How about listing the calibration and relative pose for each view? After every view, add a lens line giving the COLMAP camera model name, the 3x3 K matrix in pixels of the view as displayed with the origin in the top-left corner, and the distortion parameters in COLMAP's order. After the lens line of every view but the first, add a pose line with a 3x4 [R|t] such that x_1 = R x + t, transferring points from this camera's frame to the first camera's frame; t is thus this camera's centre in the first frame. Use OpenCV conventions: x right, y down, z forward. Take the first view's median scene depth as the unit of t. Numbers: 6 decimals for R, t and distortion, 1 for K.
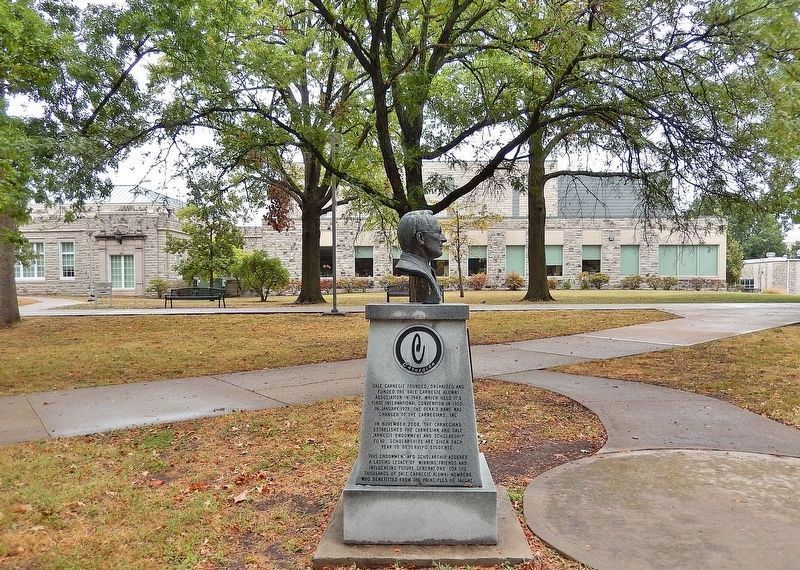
lens RADIAL K [[675.6, 0, 400.4], [0, 675.6, 298.8], [0, 0, 1]] dist [0.009737, -0.002673]
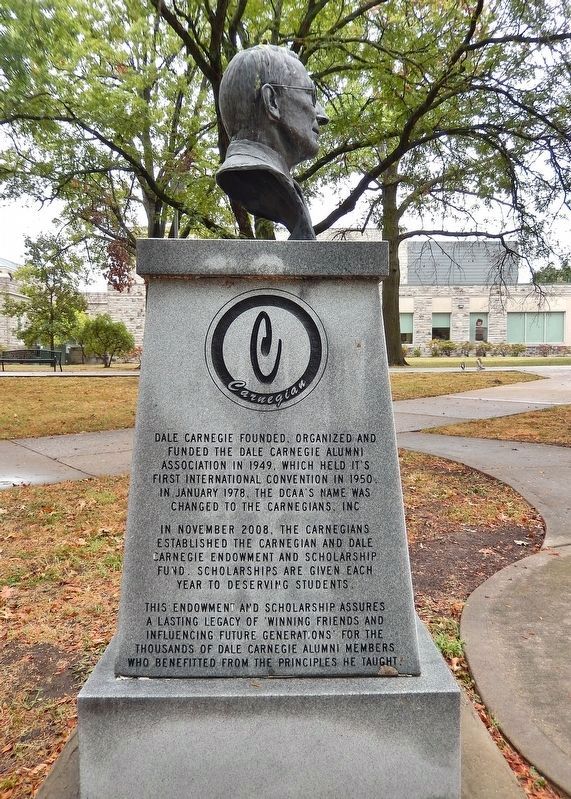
lens RADIAL K [[607.1, 0, 285.5], [0, 607.1, 399.5], [0, 0, 1]] dist [-0.119305, -0.000028]
pose [[0.998518, -0.003535, 0.054317, 0.012304], [0.001659, 0.999402, 0.034546, 0.062553], [-0.054406, -0.034405, 0.997926, 0.423132]]
